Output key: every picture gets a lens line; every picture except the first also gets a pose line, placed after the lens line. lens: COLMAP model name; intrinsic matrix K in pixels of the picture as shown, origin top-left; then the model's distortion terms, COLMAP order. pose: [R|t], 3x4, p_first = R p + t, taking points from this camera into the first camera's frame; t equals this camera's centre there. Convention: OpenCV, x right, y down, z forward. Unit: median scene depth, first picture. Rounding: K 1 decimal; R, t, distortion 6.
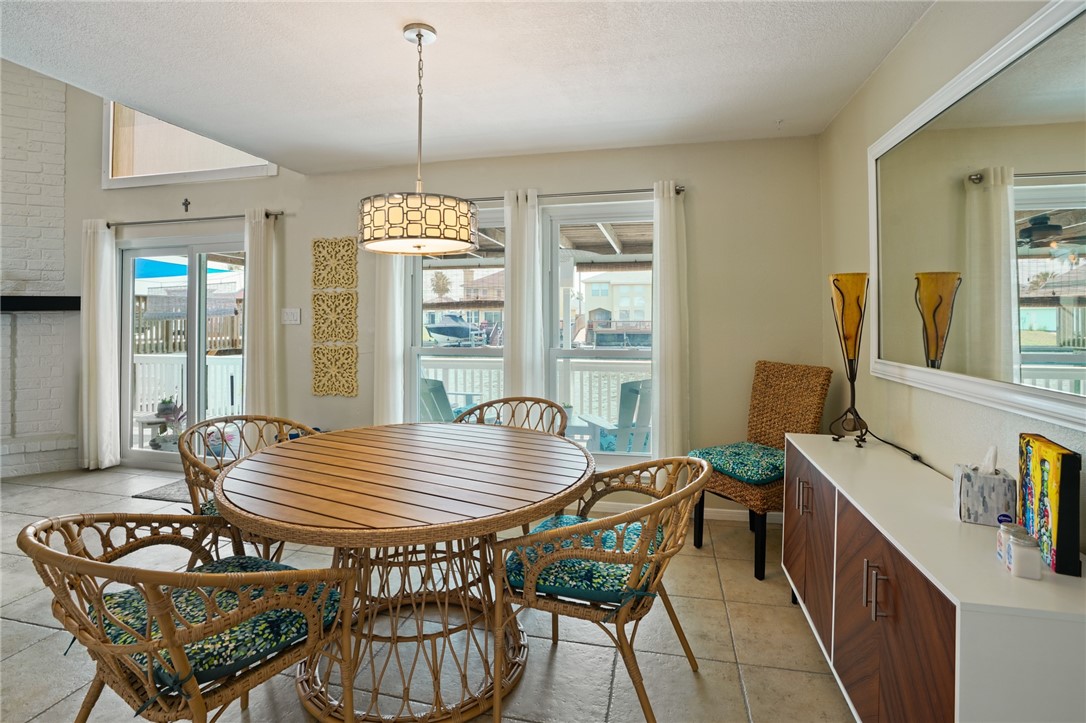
lens RADIAL K [[513.1, 0, 543.5], [0, 513.1, 316.8], [0, 0, 1]] dist [-0.012997, -0.000352]
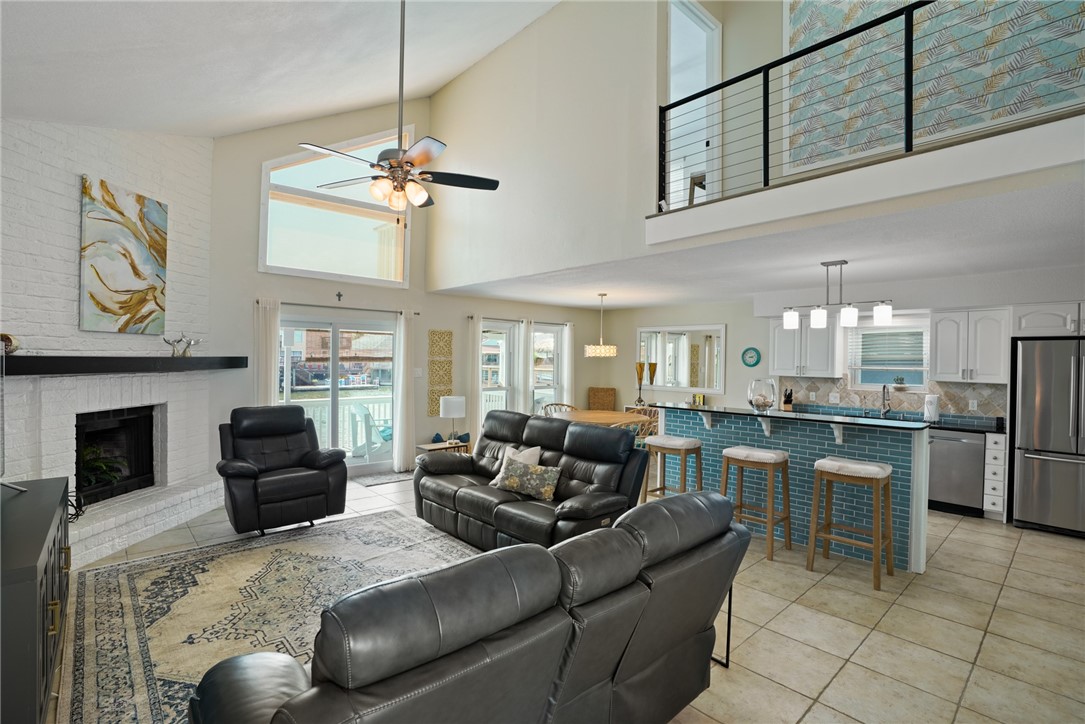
lens RADIAL K [[498.7, 0, 542.5], [0, 498.7, 362.0], [0, 0, 1]] dist [-0.010488, 0.000870]
pose [[0.559233, 0.007138, 0.828980, -1.797934], [-0.020157, 0.999784, 0.004990, -0.059348], [-0.828766, -0.019500, 0.559256, -0.325231]]
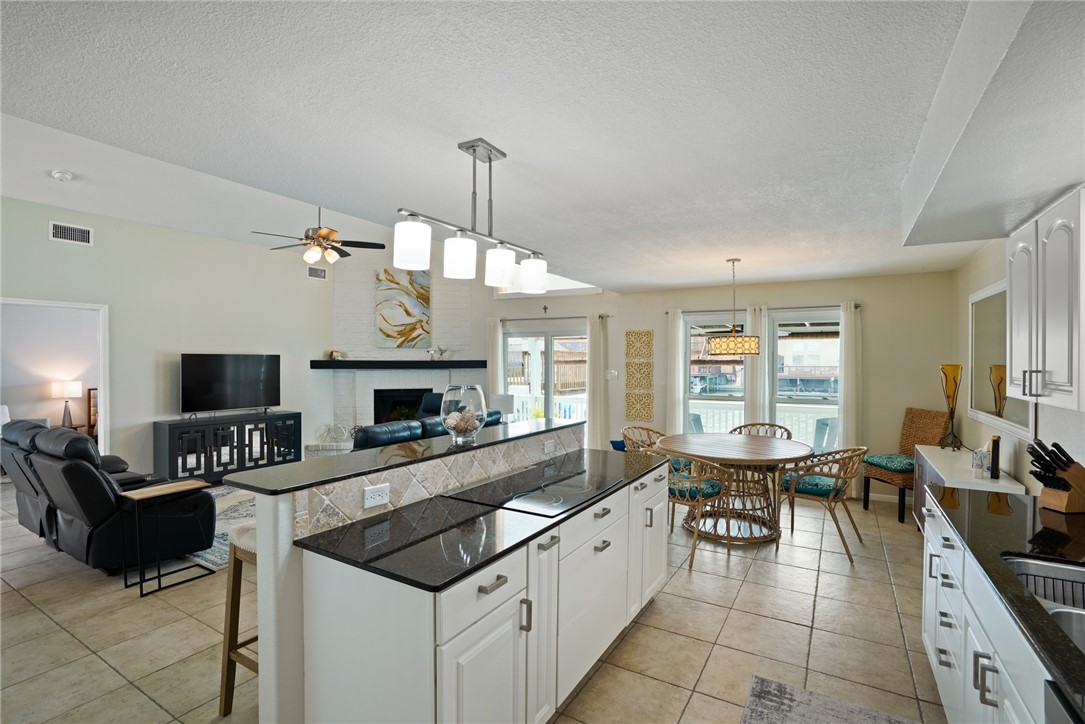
lens RADIAL K [[515.2, 0, 572.7], [0, 515.2, 364.3], [0, 0, 1]] dist [-0.001059, 0.000508]
pose [[0.968955, 0.009676, -0.247047, -0.204864], [-0.006660, 0.999893, 0.013043, -0.063654], [0.247147, -0.010993, 0.968916, -0.808725]]
